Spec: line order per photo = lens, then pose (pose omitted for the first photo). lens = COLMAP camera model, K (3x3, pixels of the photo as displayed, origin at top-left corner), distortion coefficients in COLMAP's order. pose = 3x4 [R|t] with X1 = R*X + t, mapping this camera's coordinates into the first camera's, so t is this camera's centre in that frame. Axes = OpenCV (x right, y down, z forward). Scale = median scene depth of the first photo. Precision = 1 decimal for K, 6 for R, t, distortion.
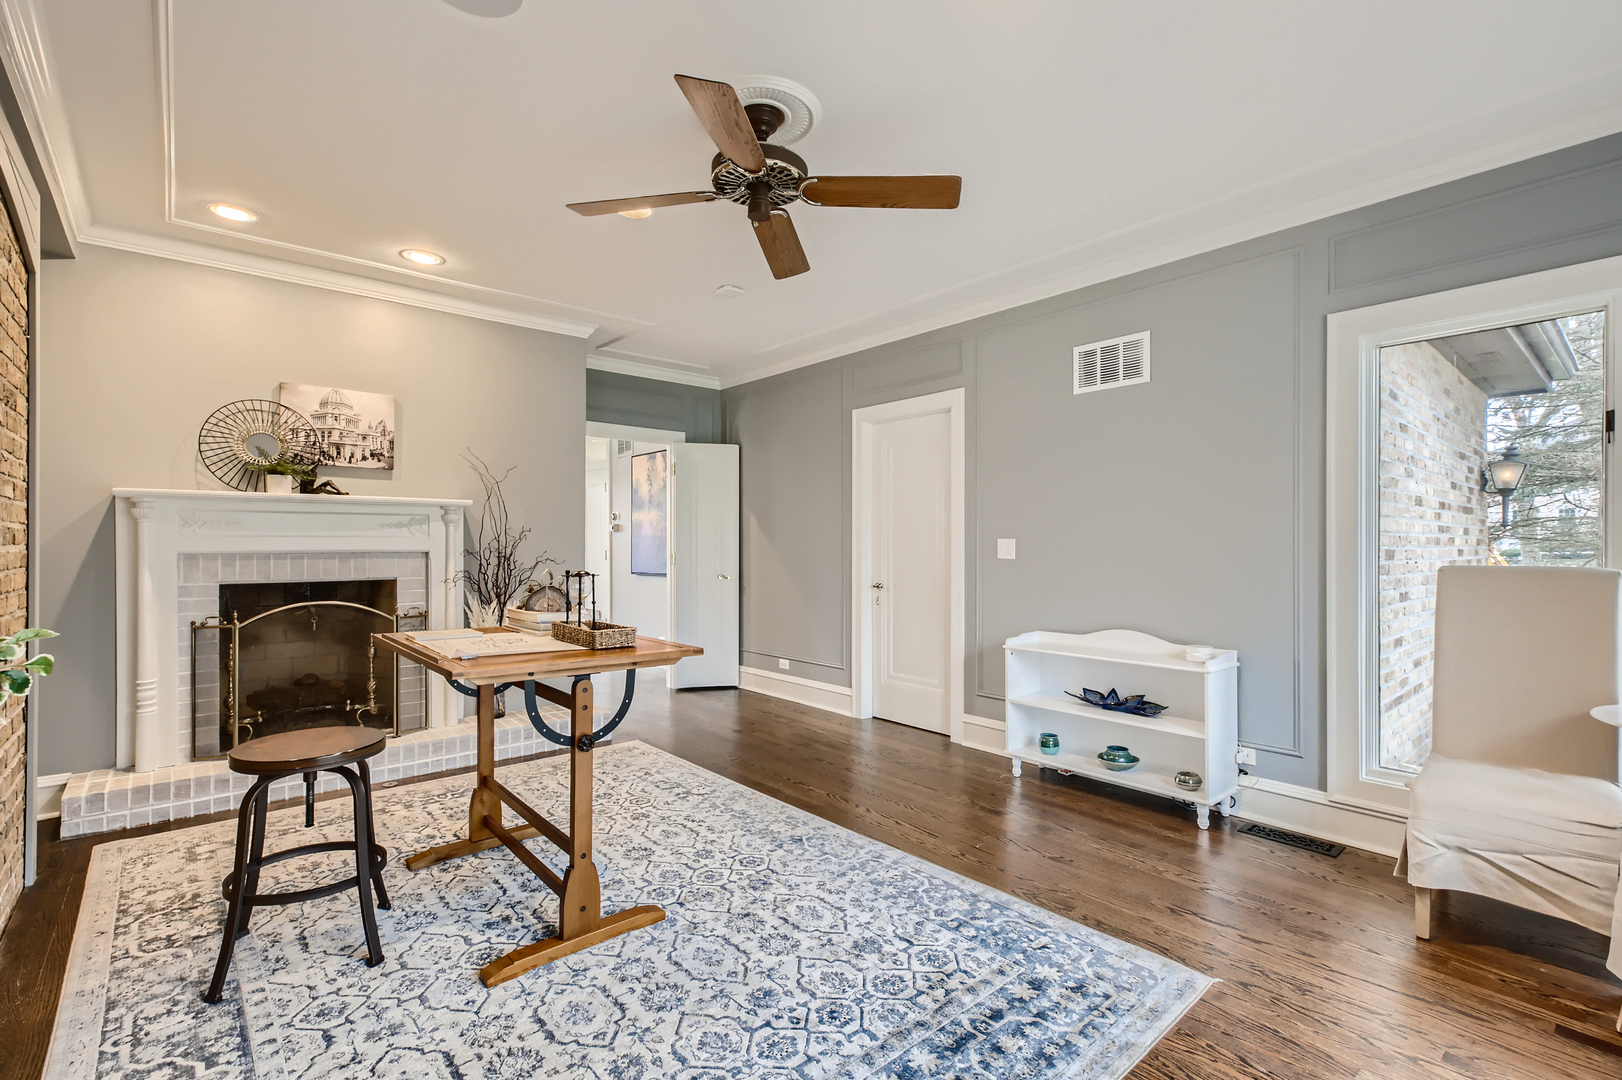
lens RADIAL K [[736.6, 0, 811.4], [0, 736.6, 544.0], [0, 0, 1]] dist [0.000624, 0.000024]
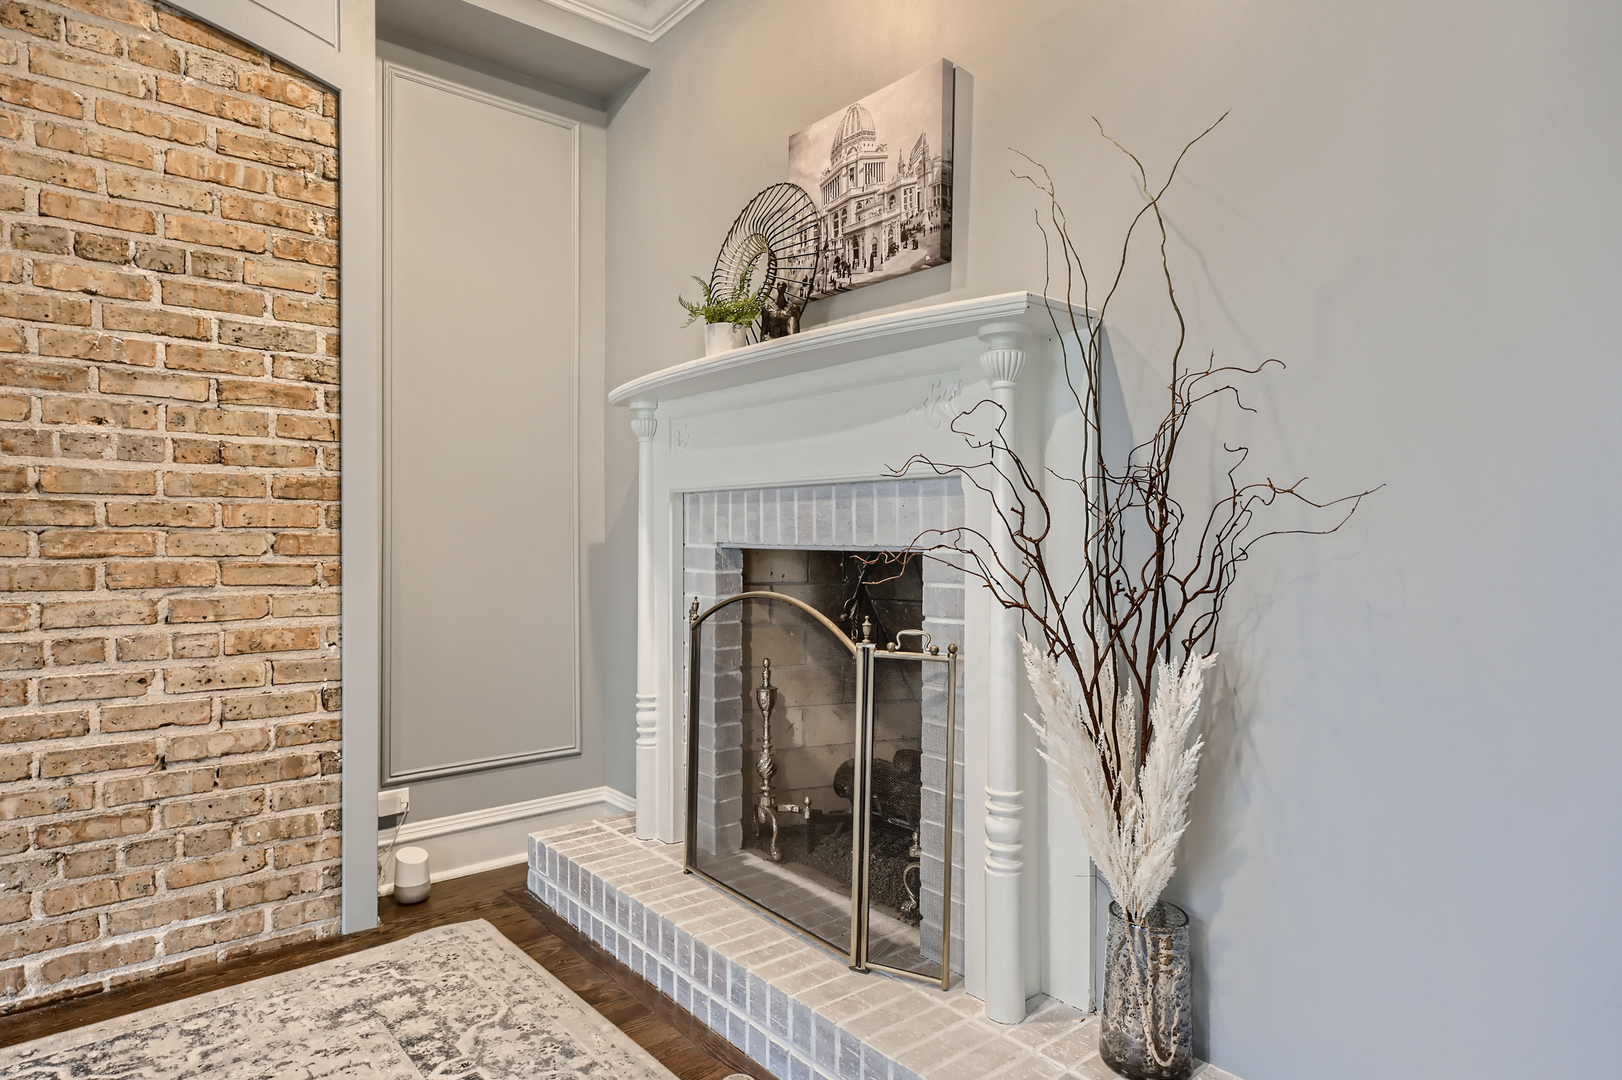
lens RADIAL K [[933.6, 0, 811.3], [0, 933.6, 550.2], [0, 0, 1]] dist [0.005800, 0.001104]
pose [[-0.014084, 0.017574, -0.999746, -0.091848], [-0.003762, 0.999838, 0.017628, 0.040897], [0.999894, 0.004009, -0.014016, 0.984405]]
